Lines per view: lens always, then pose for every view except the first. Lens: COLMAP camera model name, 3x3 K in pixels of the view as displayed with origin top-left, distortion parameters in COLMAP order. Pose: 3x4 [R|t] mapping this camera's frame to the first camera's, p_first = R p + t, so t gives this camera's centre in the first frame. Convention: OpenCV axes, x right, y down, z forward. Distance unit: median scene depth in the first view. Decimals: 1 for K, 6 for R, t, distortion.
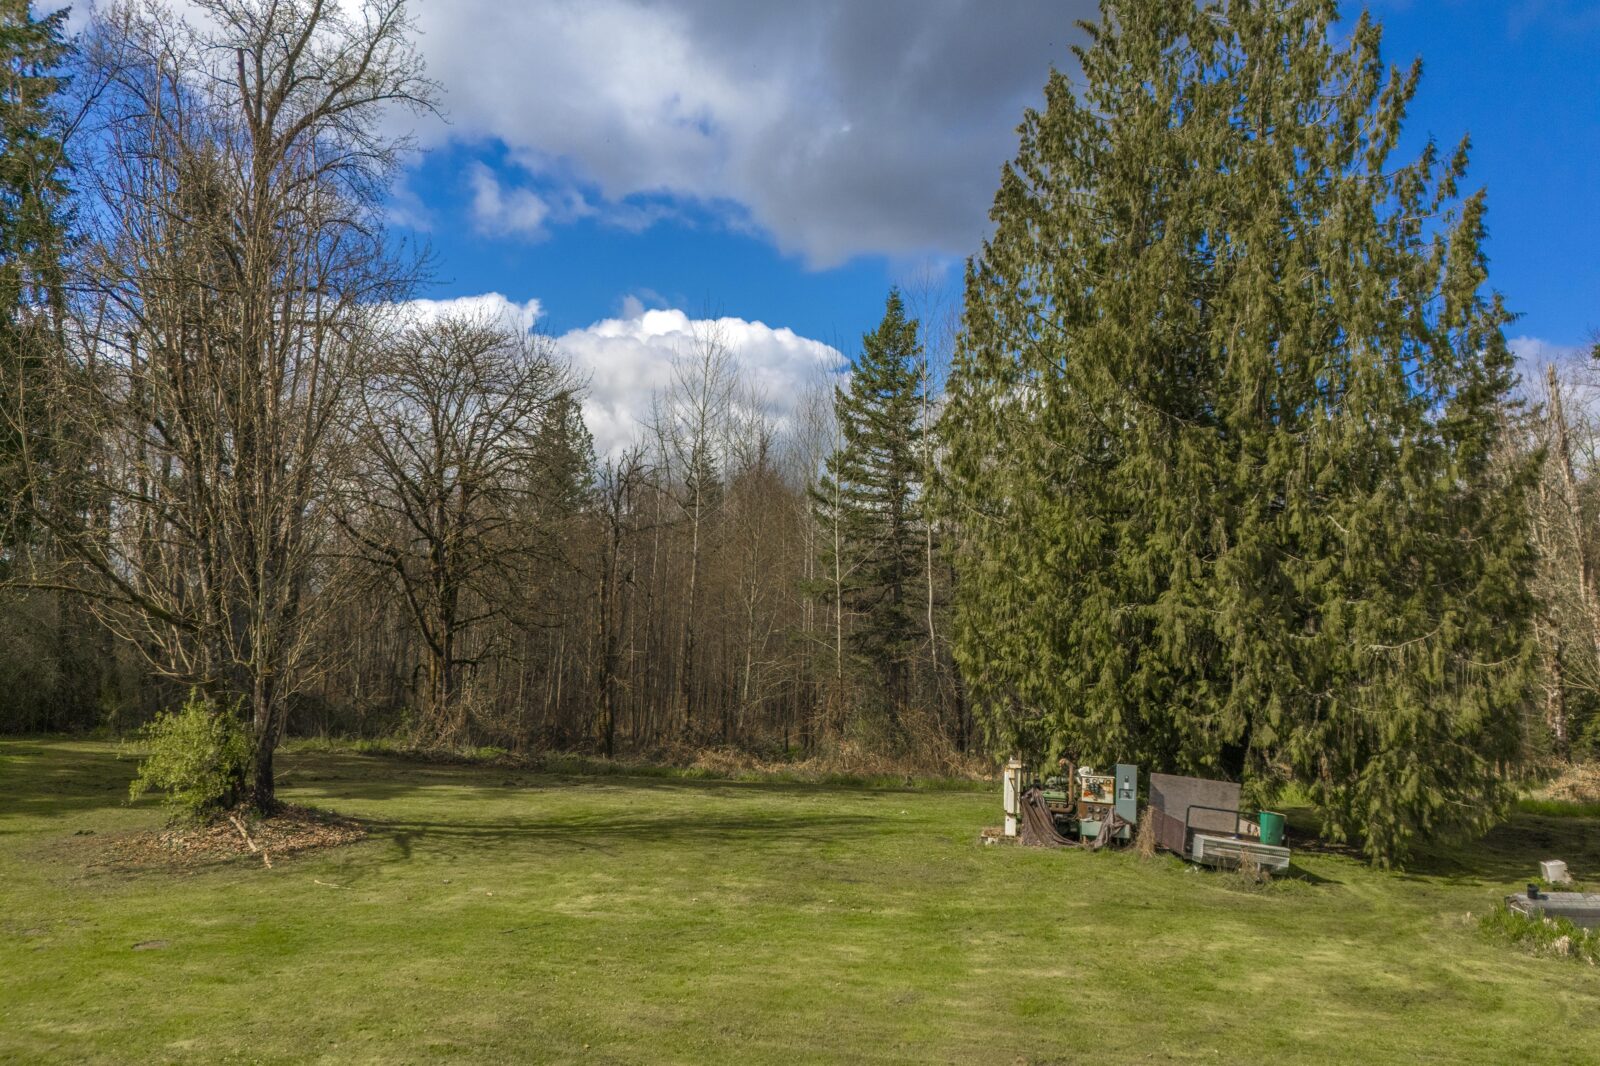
lens RADIAL K [[1222.5, 0, 820.2], [0, 1222.5, 511.0], [0, 0, 1]] dist [0.091351, -0.114230]
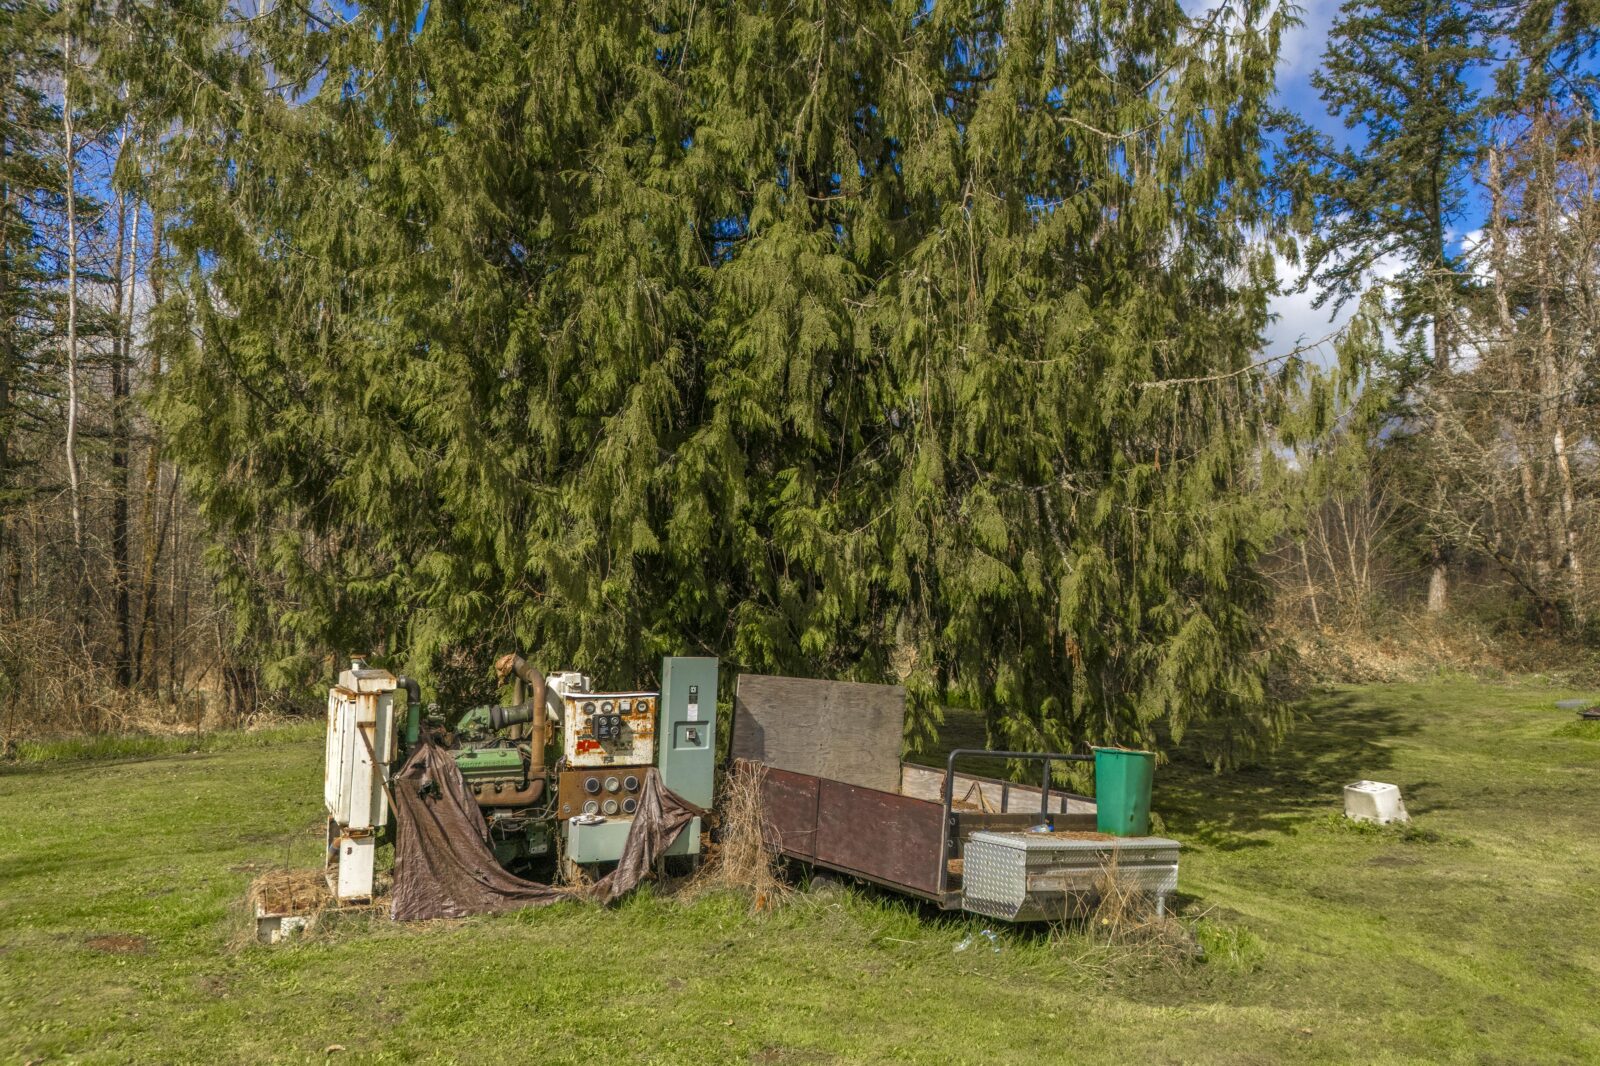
lens RADIAL K [[1222.5, 0, 820.2], [0, 1222.5, 511.0], [0, 0, 1]] dist [0.091351, -0.114230]
pose [[0.804799, 0.018947, 0.593246, 0.057954], [-0.052072, 0.997890, 0.038771, 0.143810], [-0.591260, -0.062095, 0.804087, 0.674577]]
